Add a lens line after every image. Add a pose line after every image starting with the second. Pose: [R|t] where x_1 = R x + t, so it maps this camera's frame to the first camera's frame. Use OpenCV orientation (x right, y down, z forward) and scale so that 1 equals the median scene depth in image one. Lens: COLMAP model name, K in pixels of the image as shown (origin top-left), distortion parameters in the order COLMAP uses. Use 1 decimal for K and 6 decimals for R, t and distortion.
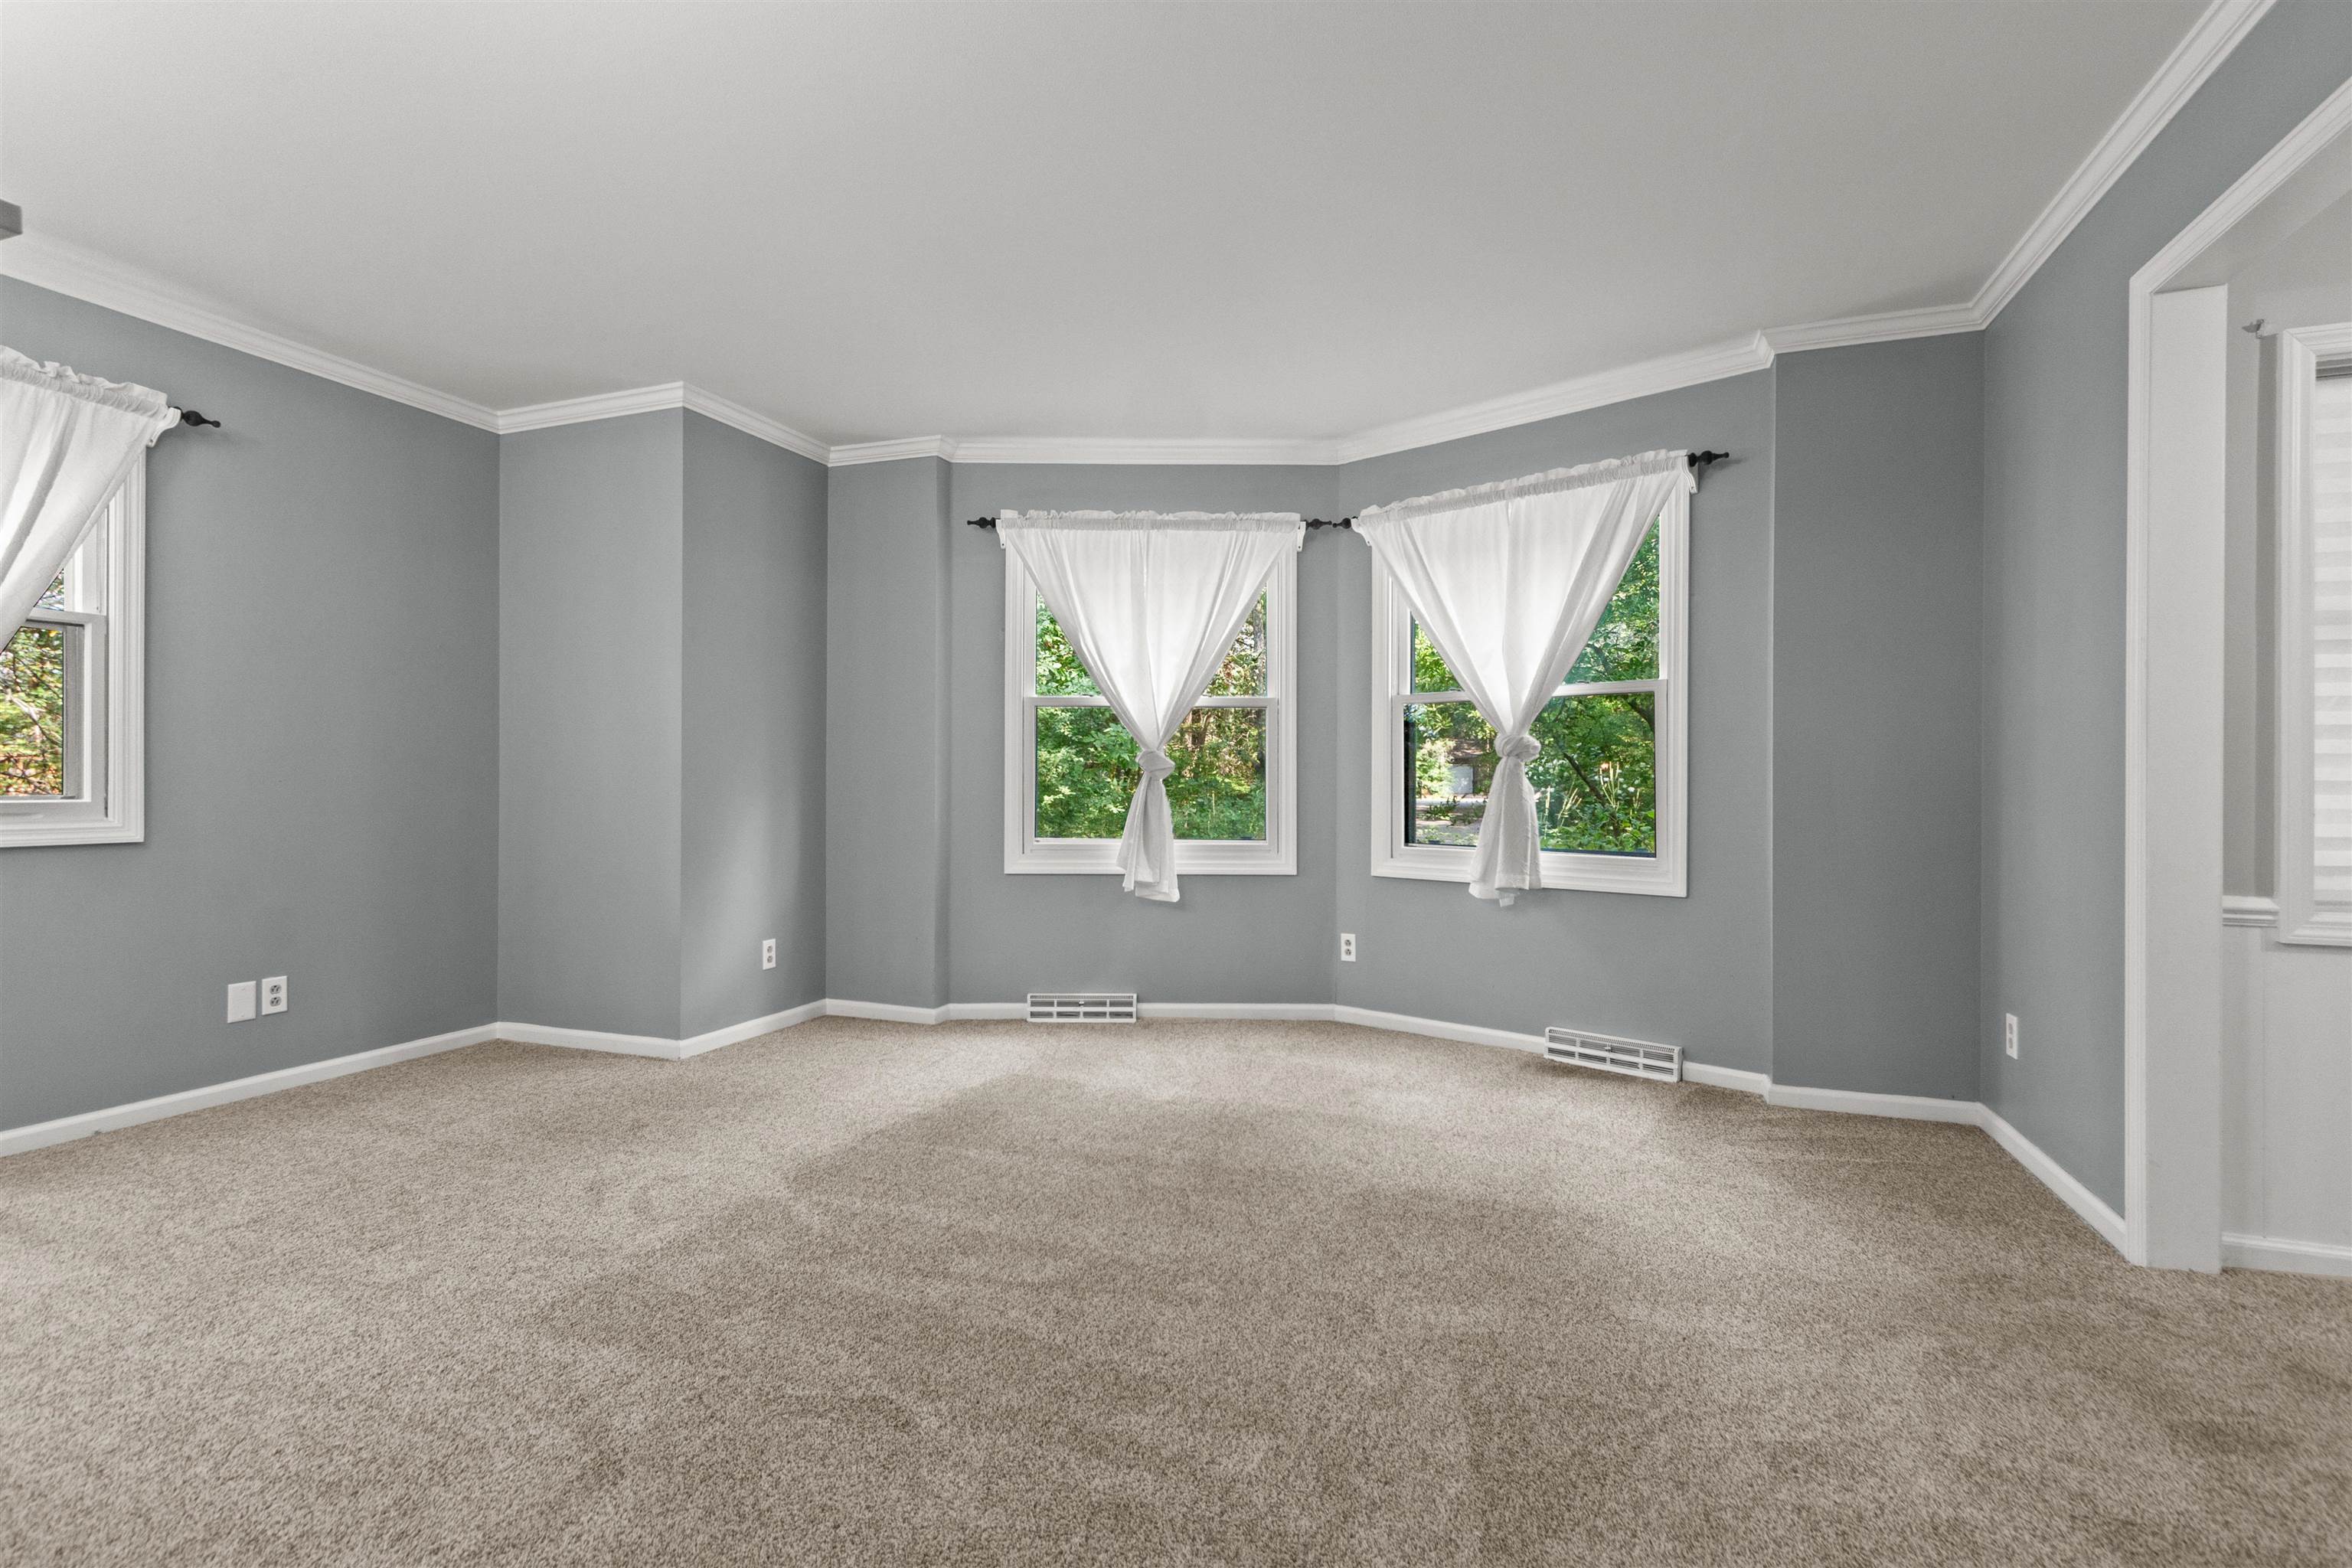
lens RADIAL K [[1088.6, 0, 1176.0], [0, 1088.6, 784.0], [0, 0, 1]] dist [0.012775, -0.000243]
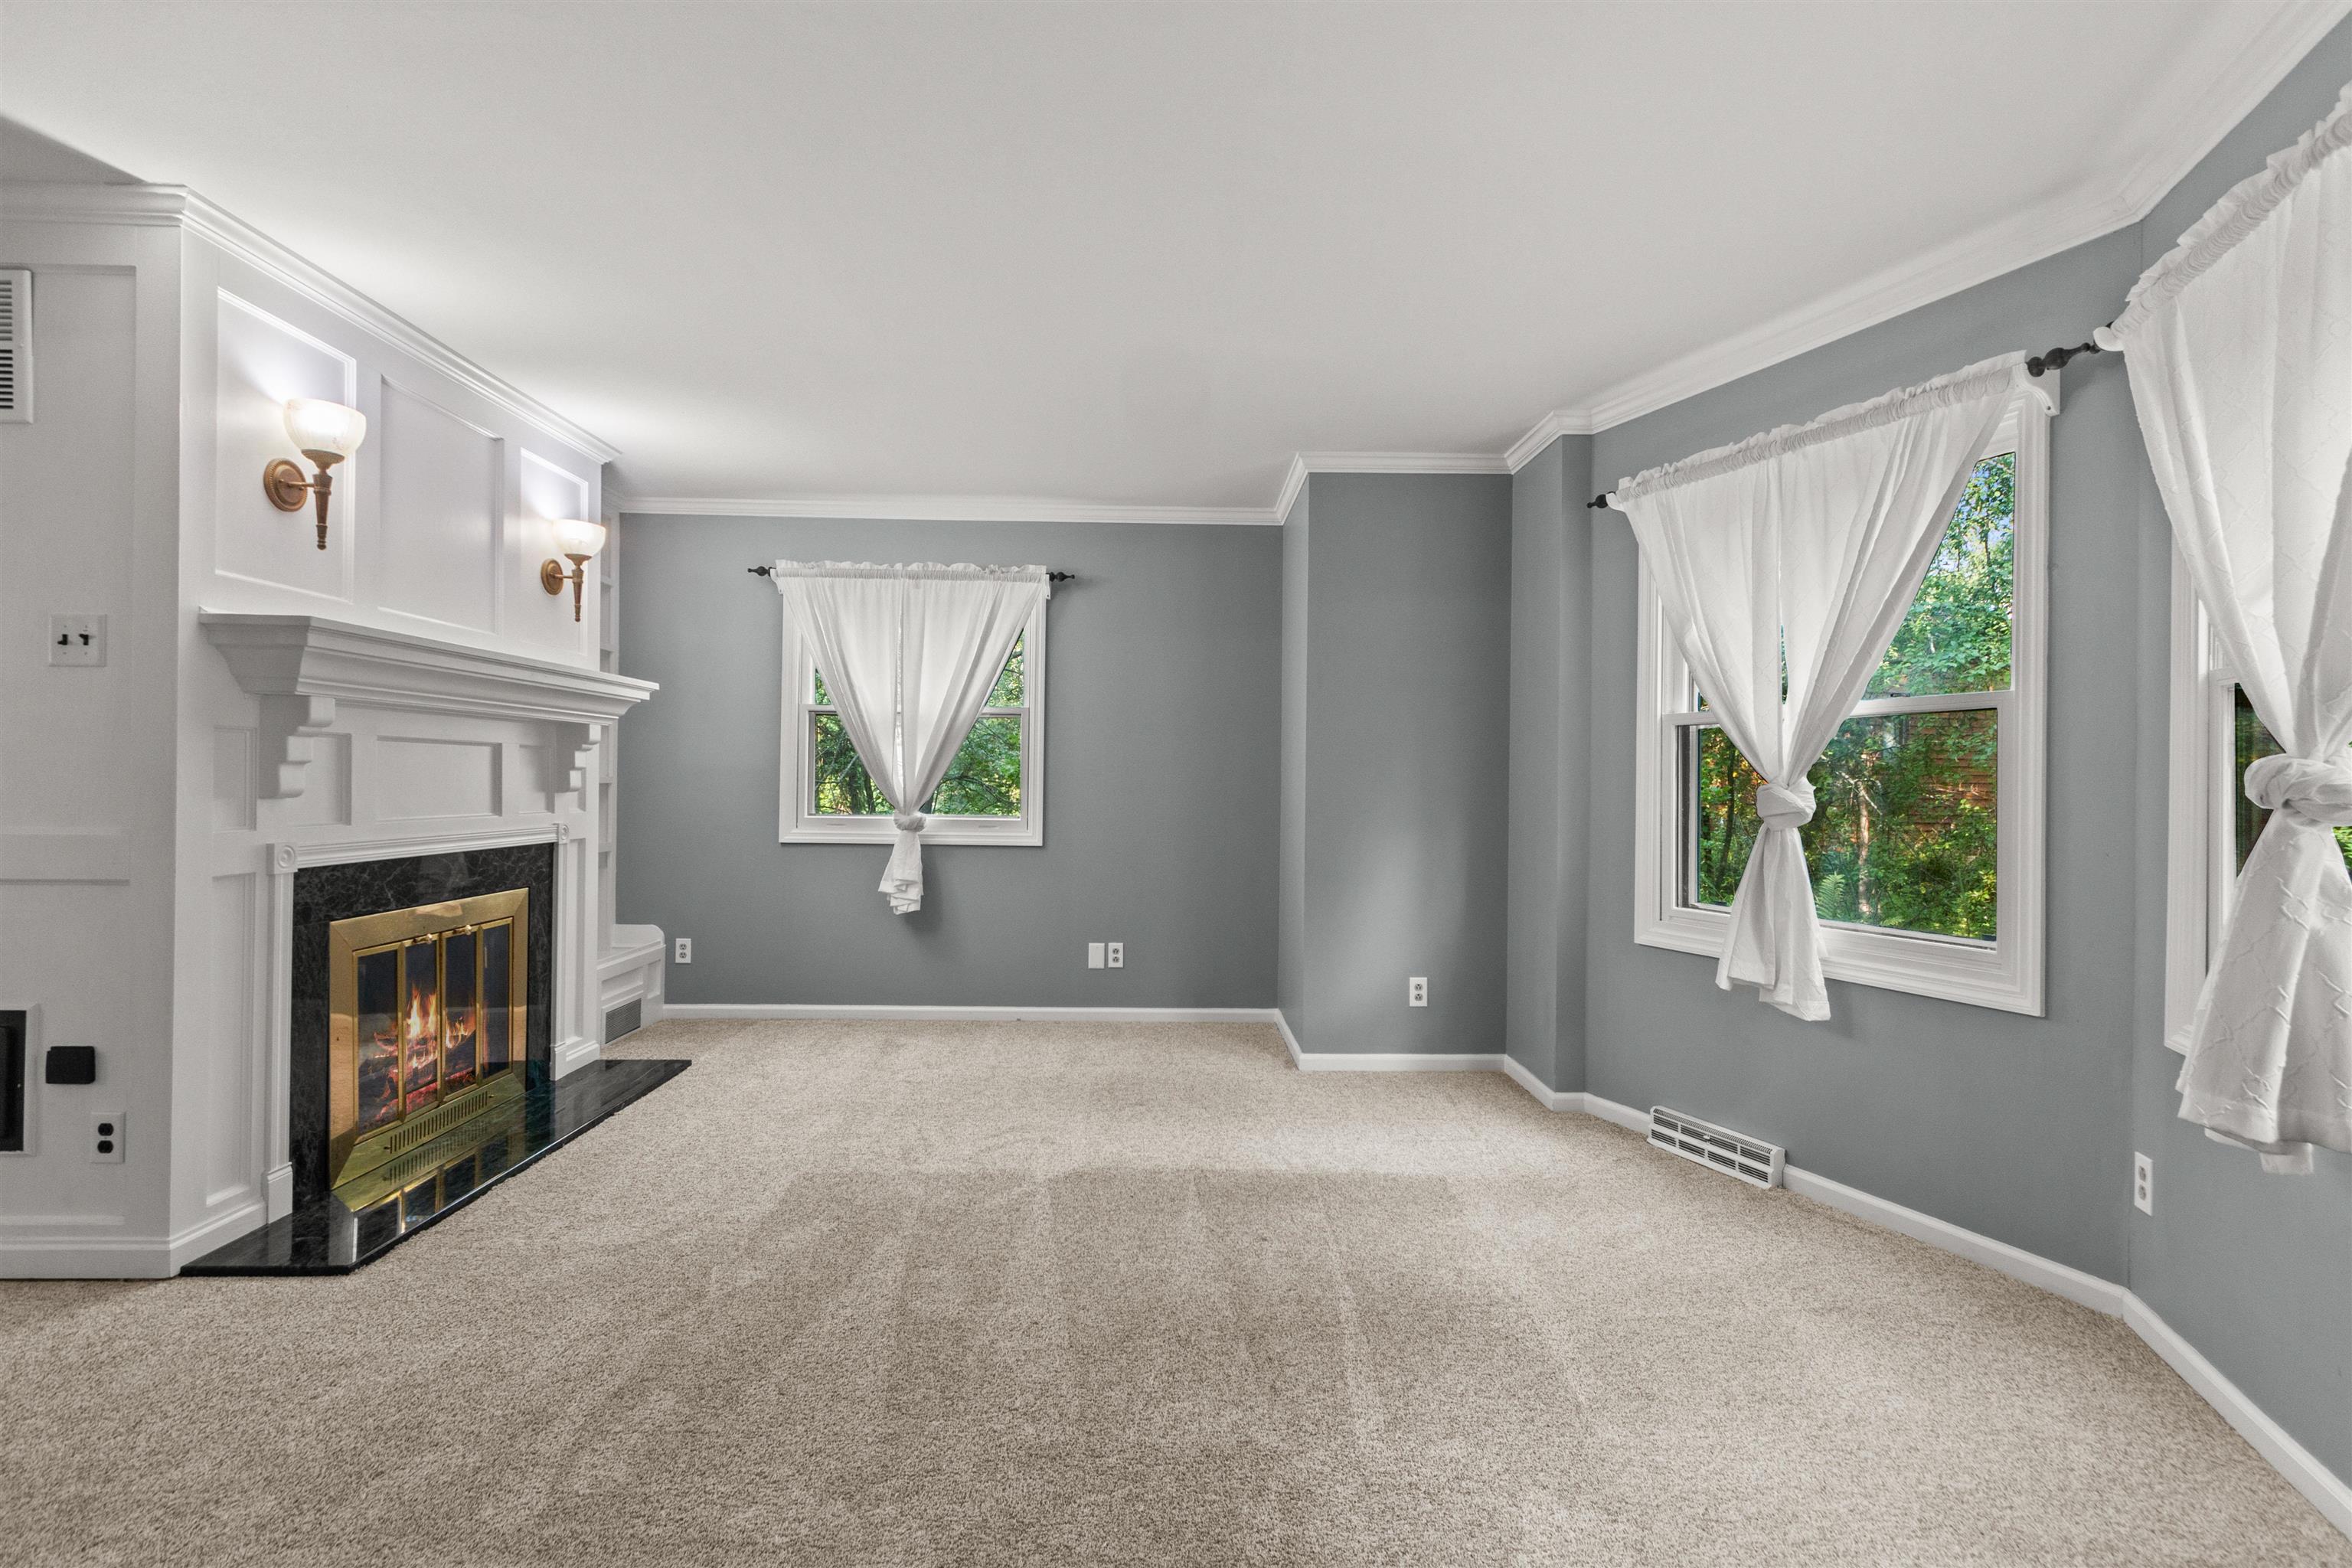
lens RADIAL K [[1137.6, 0, 1176.0], [0, 1137.6, 784.0], [0, 0, 1]] dist [0.003269, -0.000146]
pose [[0.373878, 0.001484, -0.927477, 0.611641], [-0.012528, 0.999916, -0.003451, -0.031159], [0.927393, 0.012910, 0.373865, 0.505350]]
